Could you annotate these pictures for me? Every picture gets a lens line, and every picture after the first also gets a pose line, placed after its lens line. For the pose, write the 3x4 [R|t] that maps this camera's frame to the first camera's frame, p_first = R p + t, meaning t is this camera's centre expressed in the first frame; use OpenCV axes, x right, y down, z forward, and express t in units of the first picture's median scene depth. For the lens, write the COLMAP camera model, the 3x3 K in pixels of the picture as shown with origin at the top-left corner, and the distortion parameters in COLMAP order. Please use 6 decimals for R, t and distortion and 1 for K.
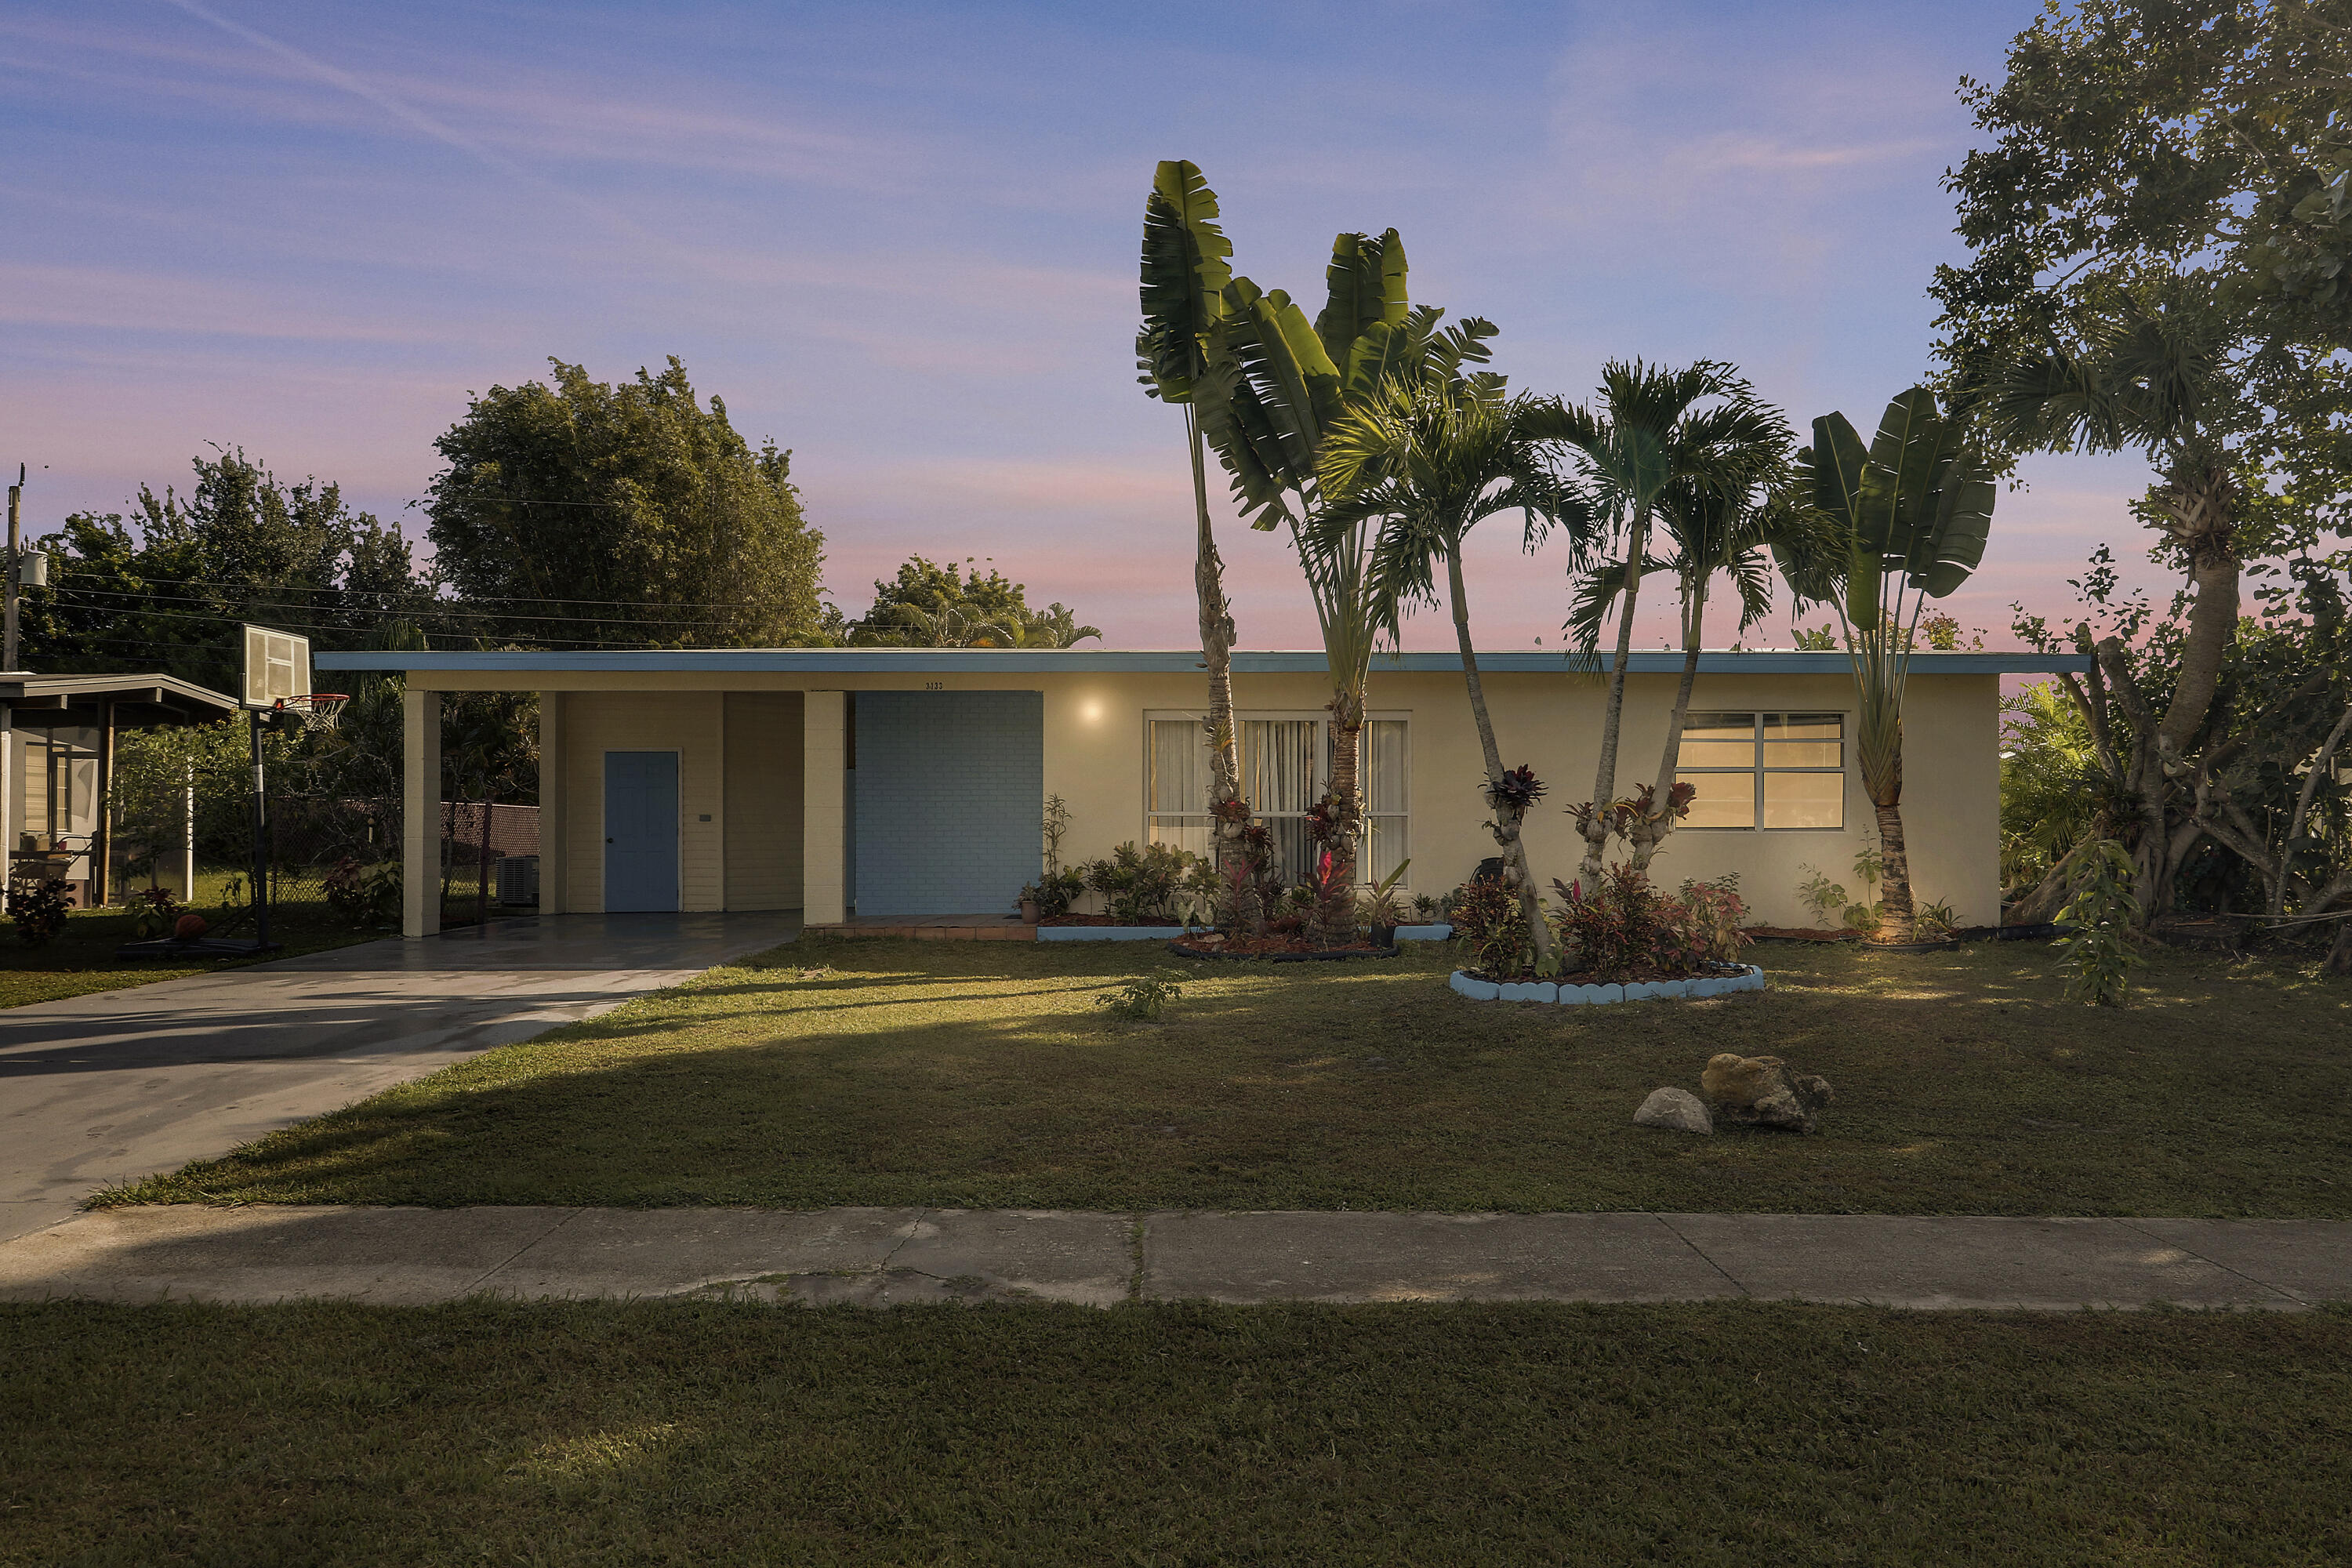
lens RADIAL K [[1088.6, 0, 1168.1], [0, 1088.6, 811.0], [0, 0, 1]] dist [0.002523, 0.000048]
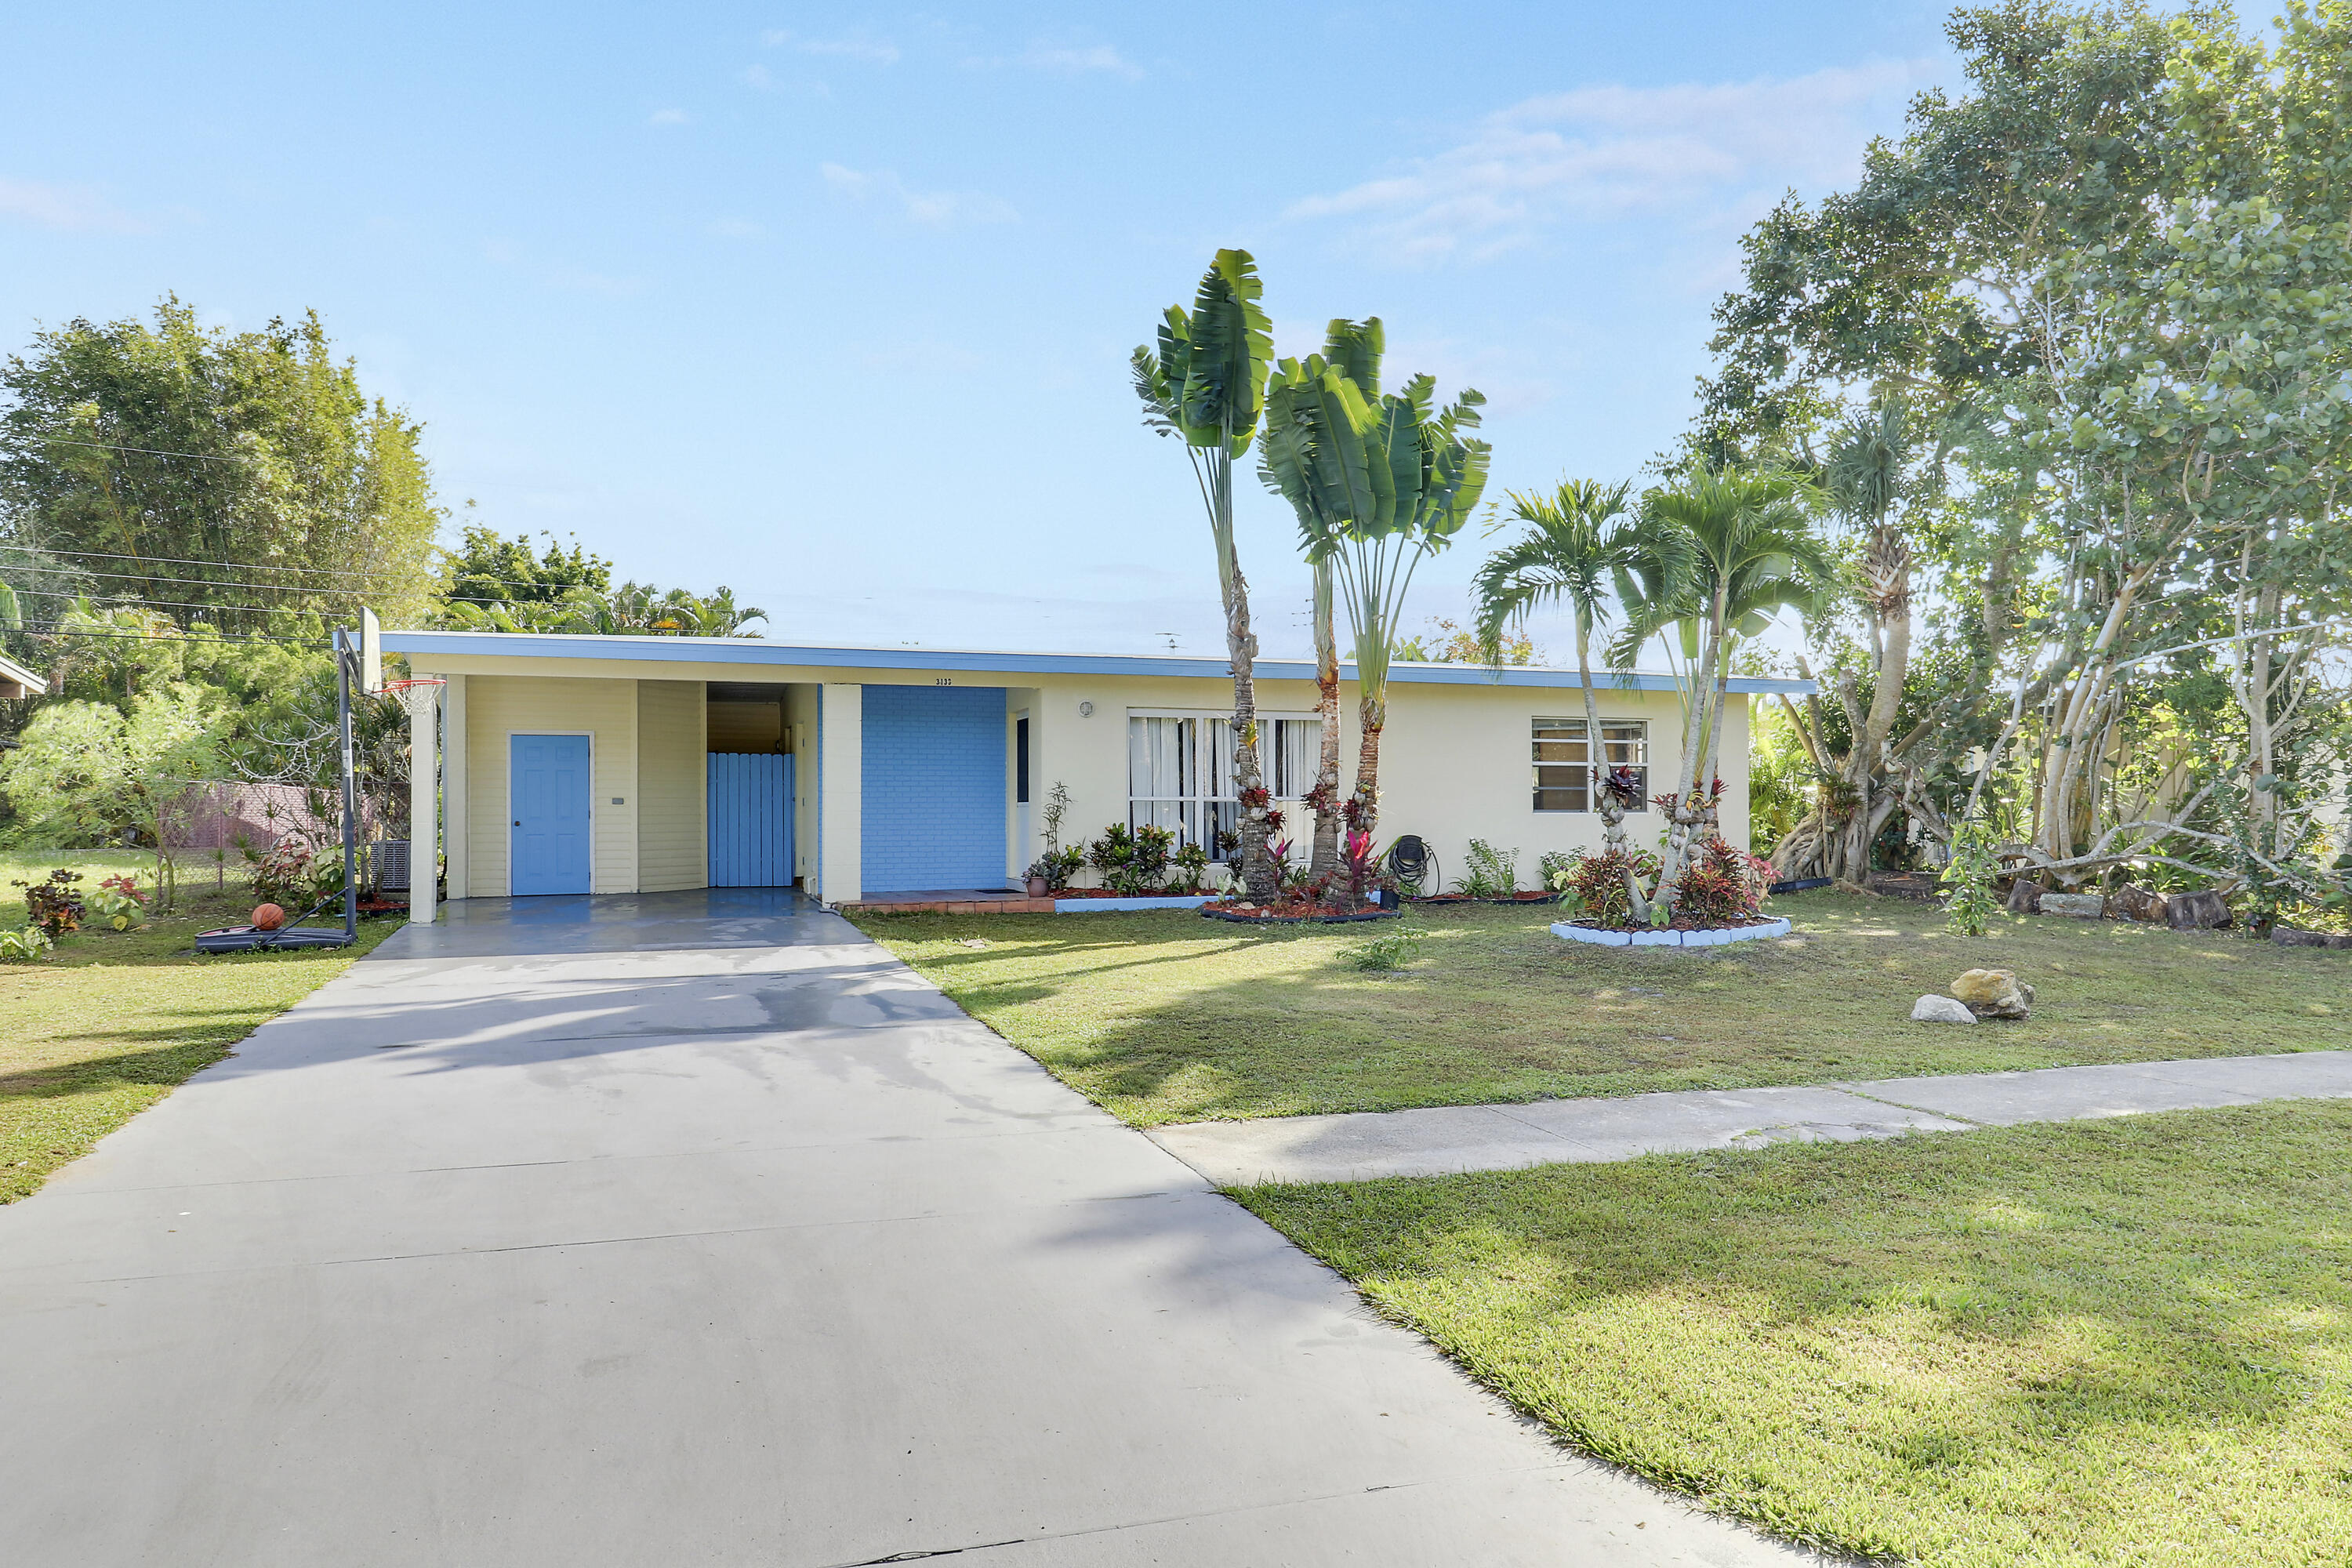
lens RADIAL K [[1027.8, 0, 1053.0], [0, 1027.8, 778.6], [0, 0, 1]] dist [-0.000631, -0.000374]
pose [[0.976814, 0.004485, 0.214043, -0.361185], [-0.002070, 0.999932, -0.011505, -0.006236], [-0.214080, 0.010795, 0.976756, -0.034312]]
